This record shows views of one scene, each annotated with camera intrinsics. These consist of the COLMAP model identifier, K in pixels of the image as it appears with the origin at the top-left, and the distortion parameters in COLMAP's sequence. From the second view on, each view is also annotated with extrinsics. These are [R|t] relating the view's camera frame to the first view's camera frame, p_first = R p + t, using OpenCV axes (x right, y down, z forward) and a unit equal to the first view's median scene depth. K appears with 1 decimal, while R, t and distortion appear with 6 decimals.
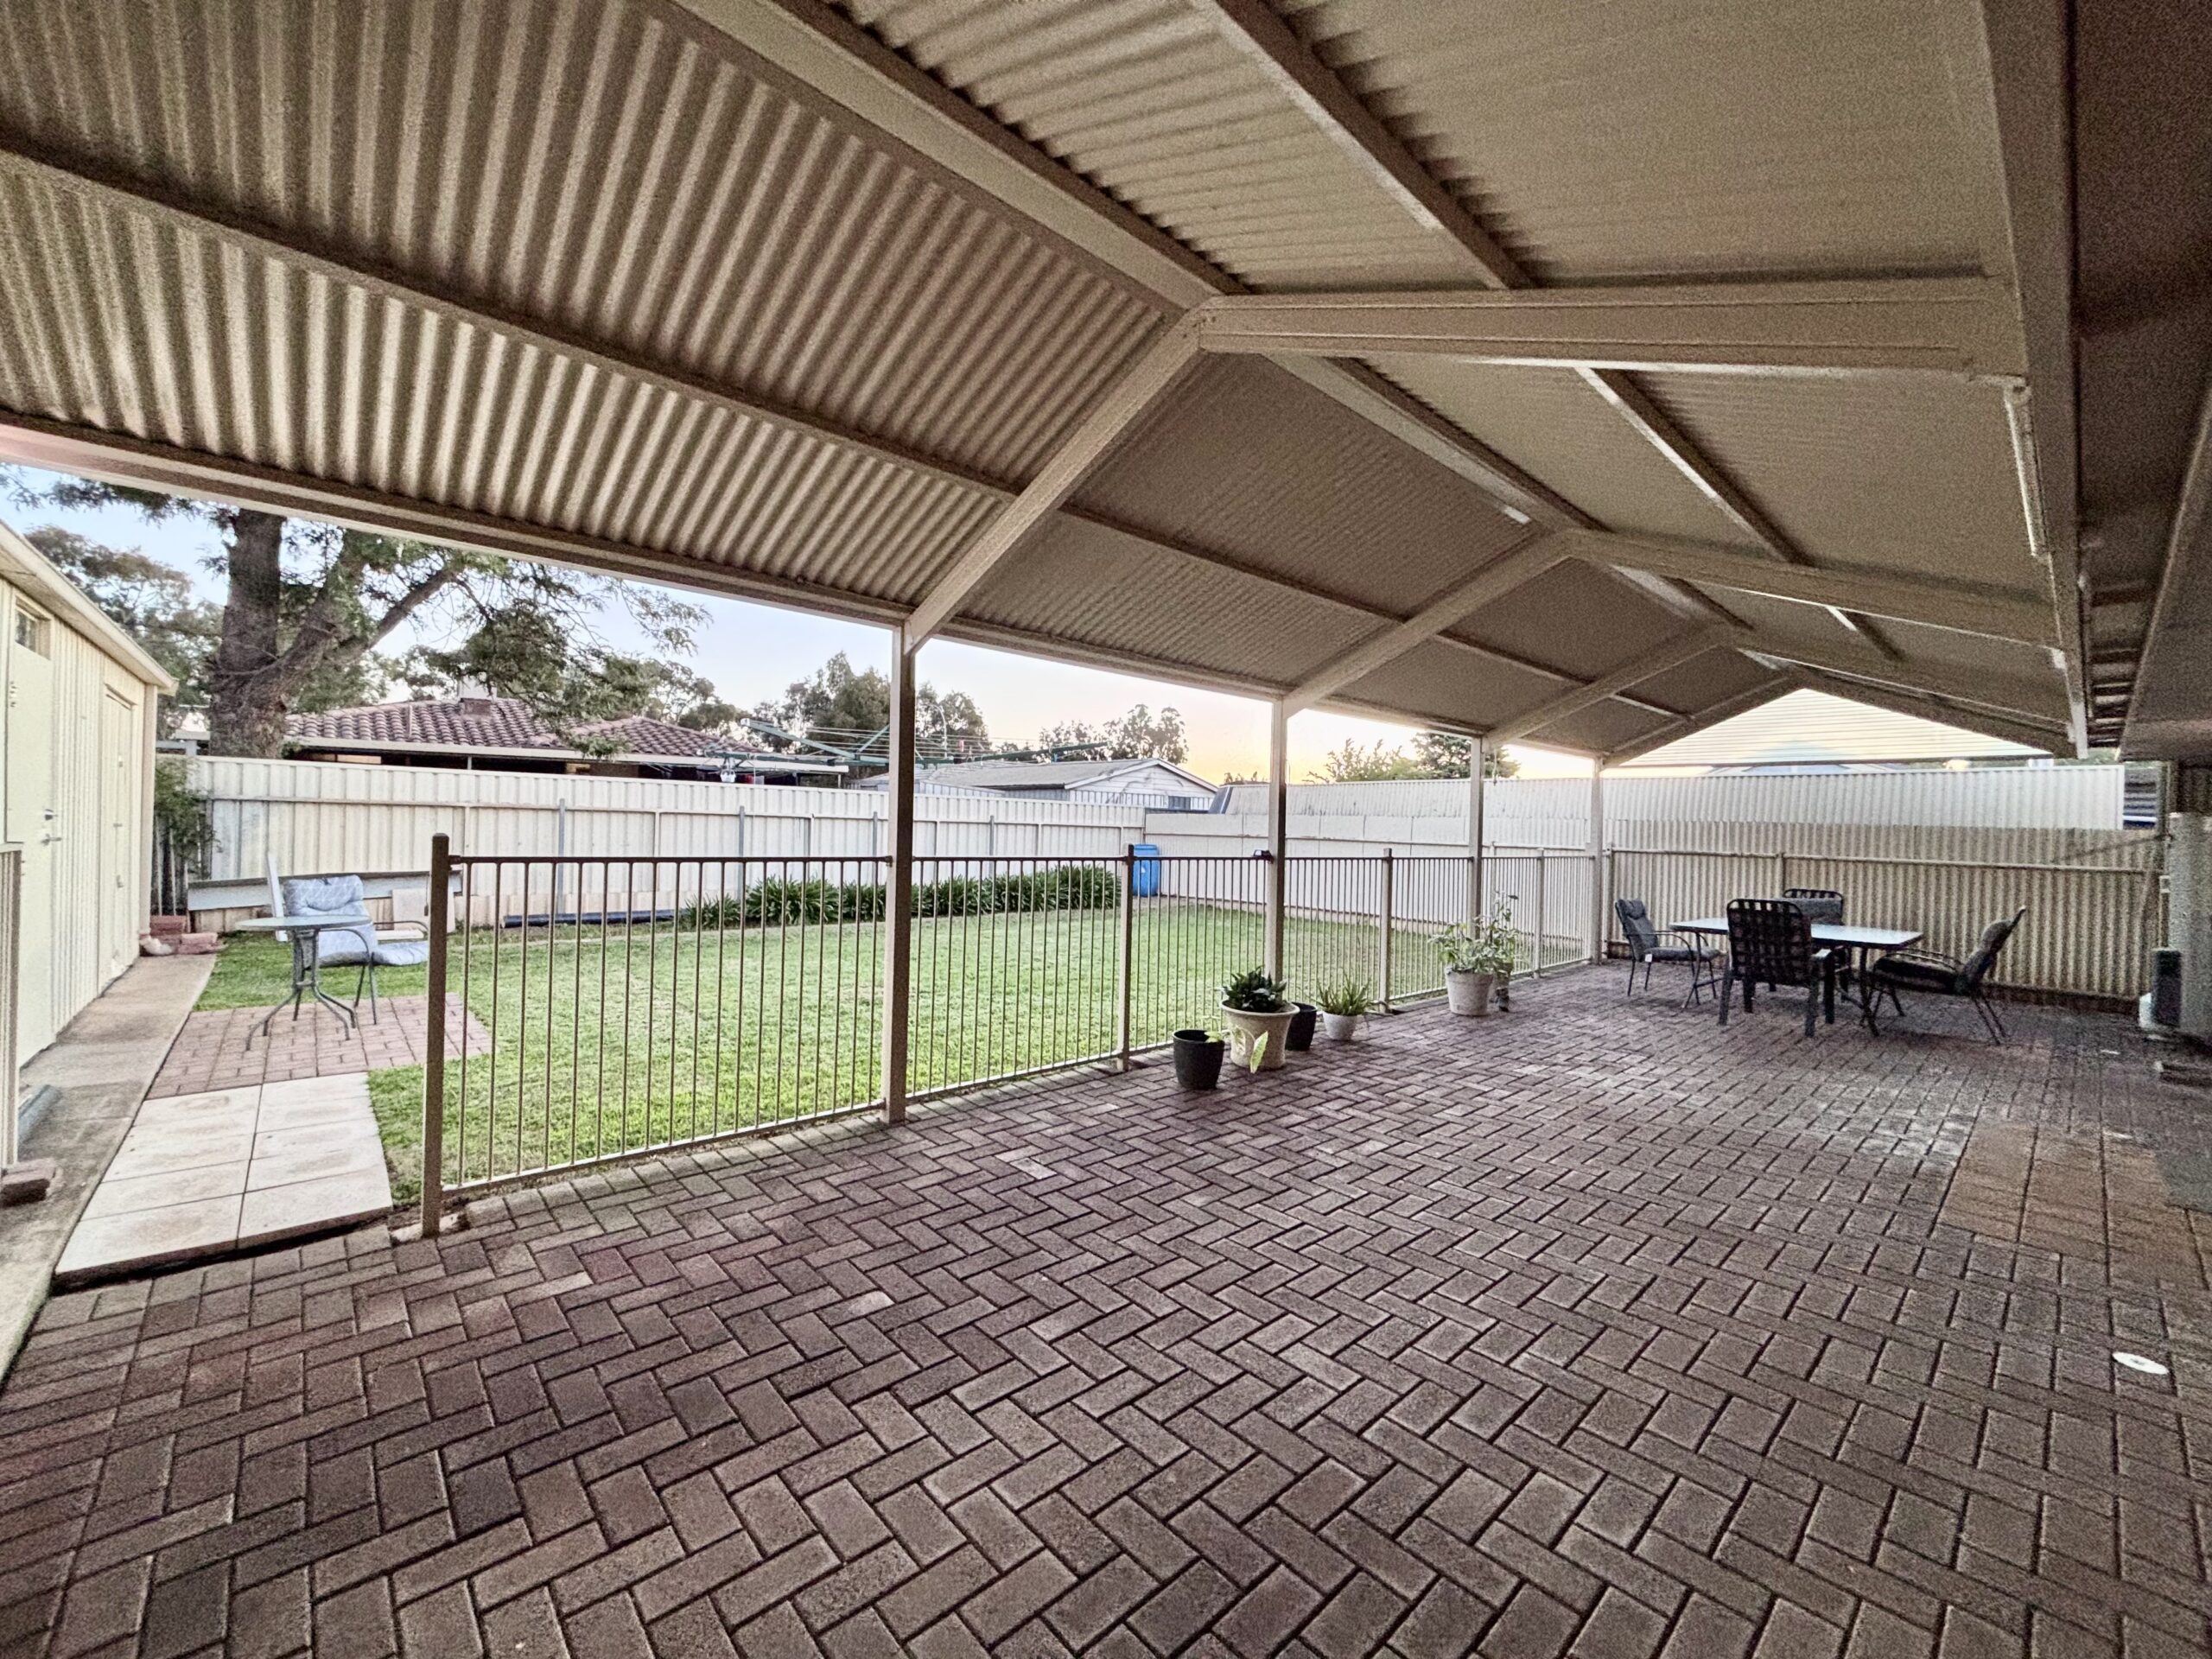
lens RADIAL K [[889.5, 0, 1106.3], [0, 889.5, 826.6], [0, 0, 1]] dist [-0.001333, -0.000161]
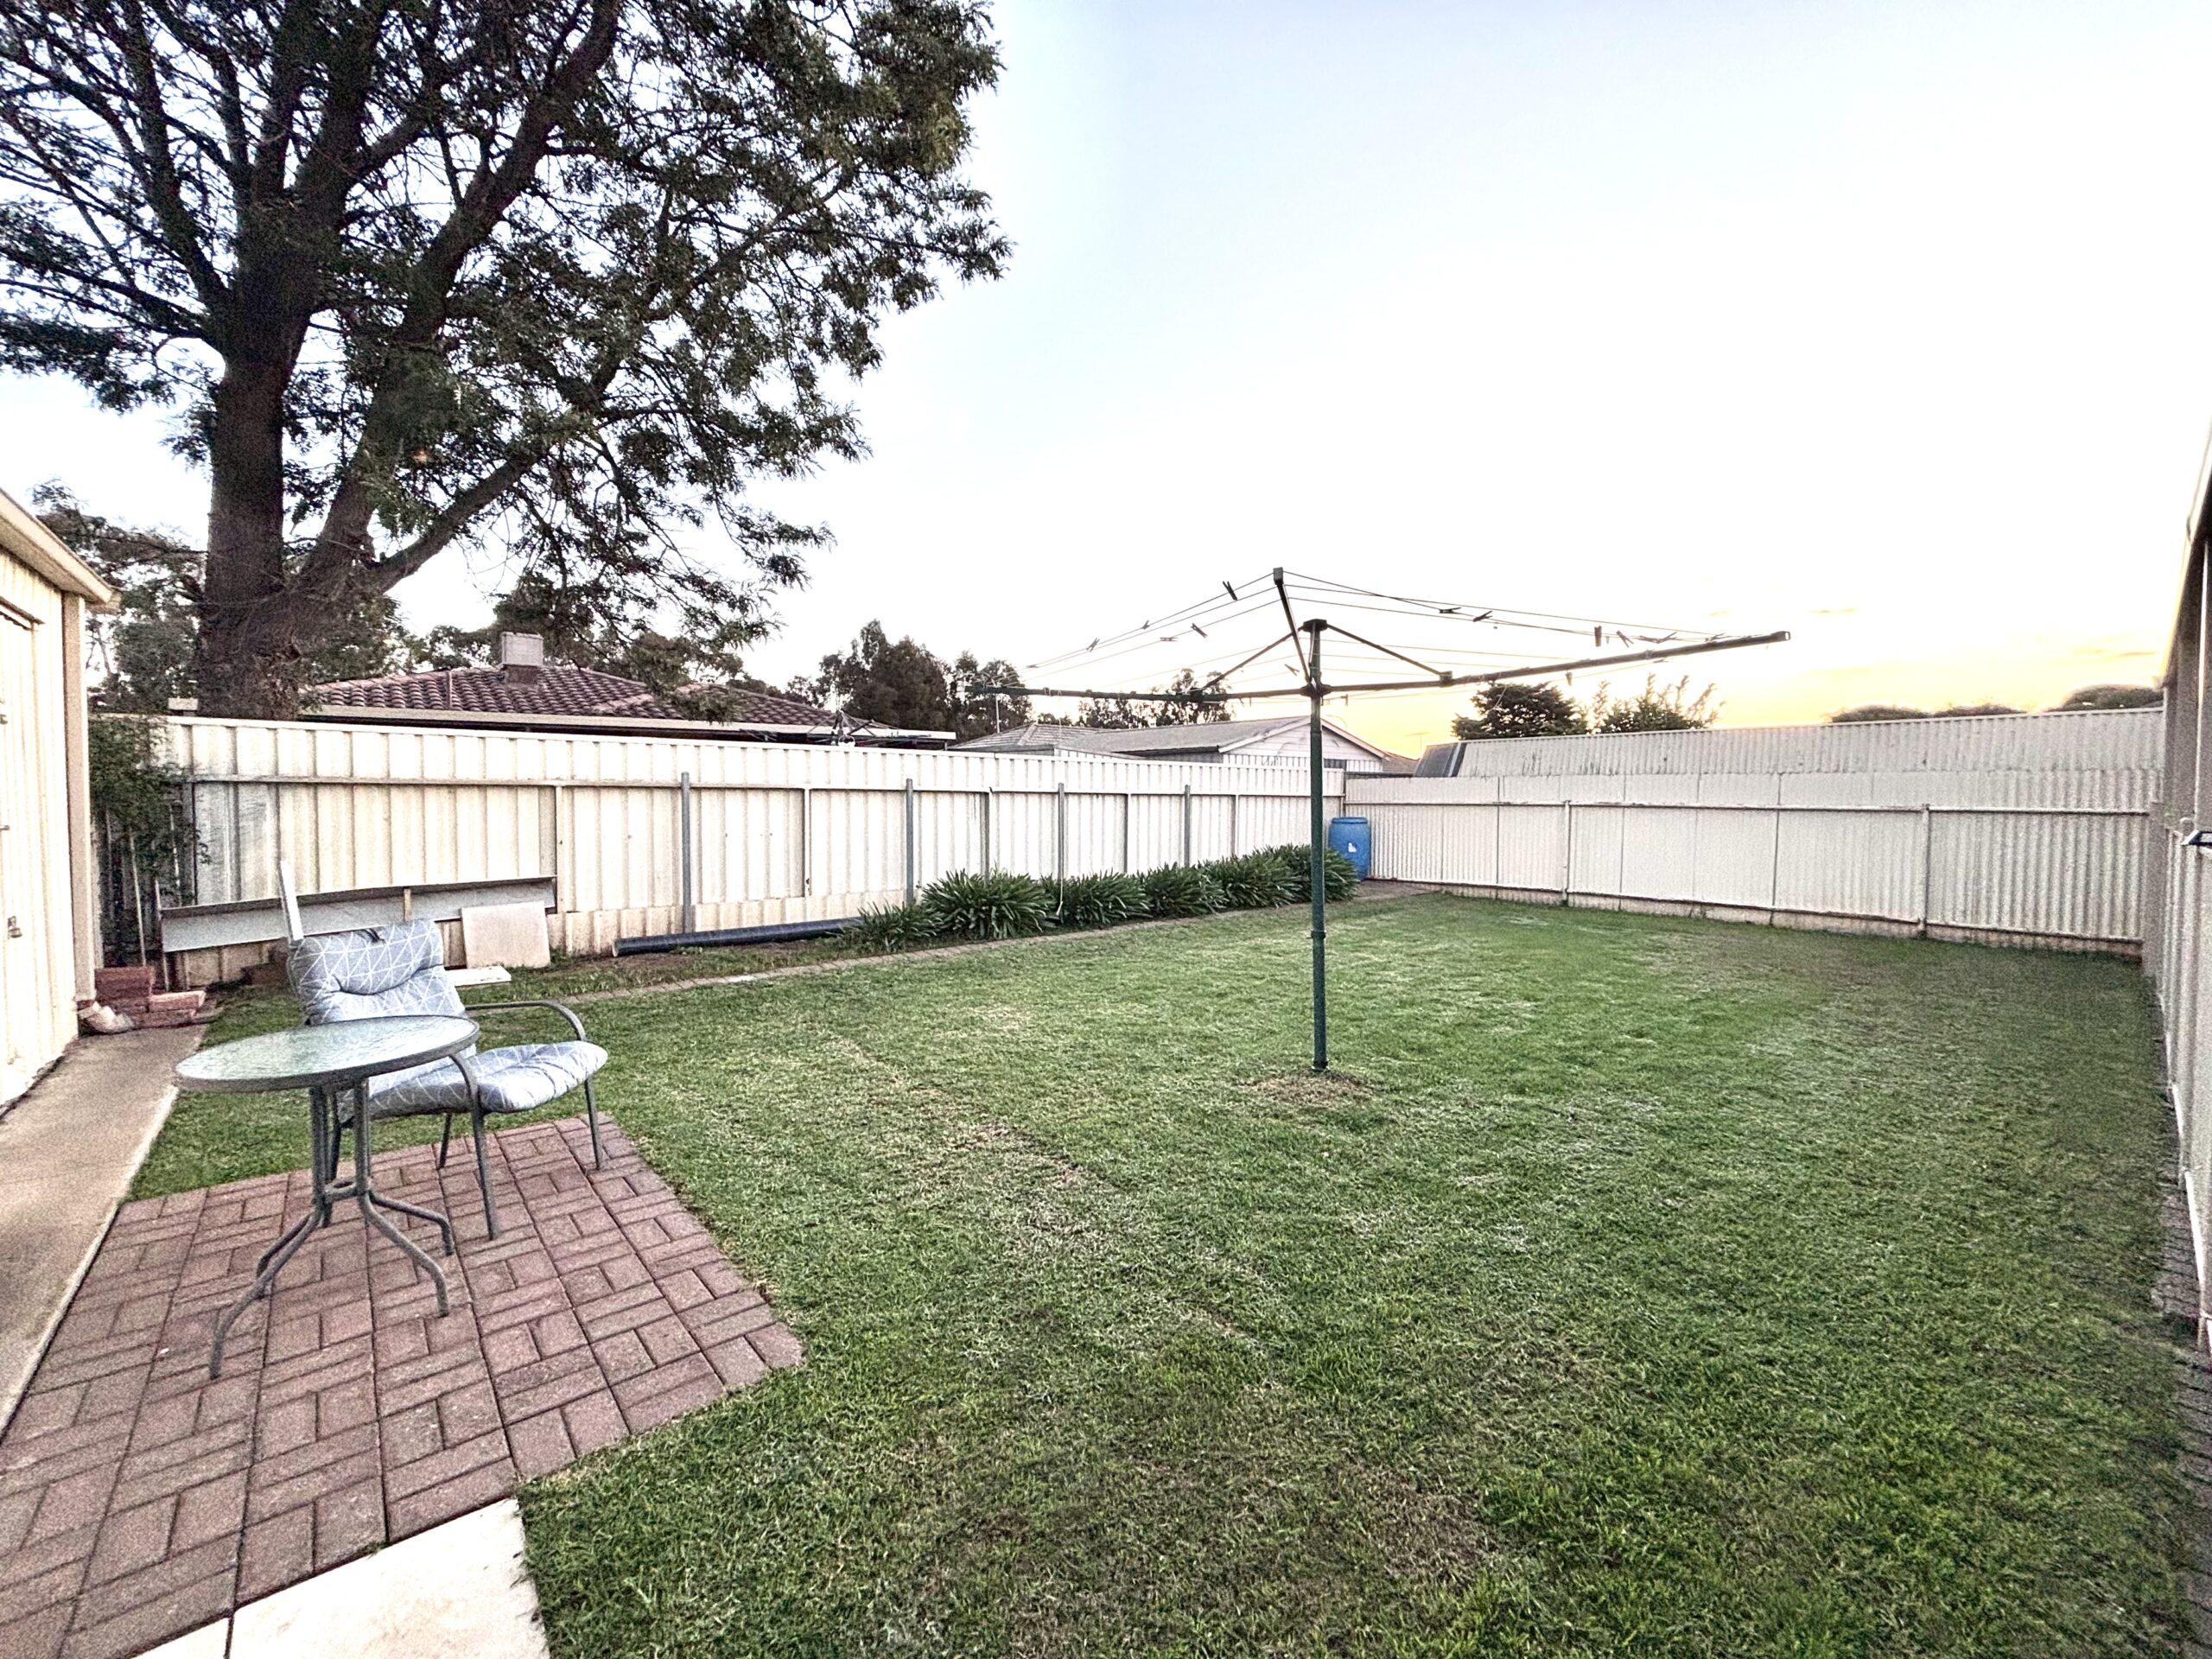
lens RADIAL K [[889.5, 0, 1103.9], [0, 889.5, 828.2], [0, 0, 1]] dist [-0.001333, -0.000161]
pose [[0.999509, -0.021131, -0.023125, -0.236532], [0.021925, 0.999160, 0.034616, -0.003362], [0.022374, -0.035107, 0.999133, 0.265928]]
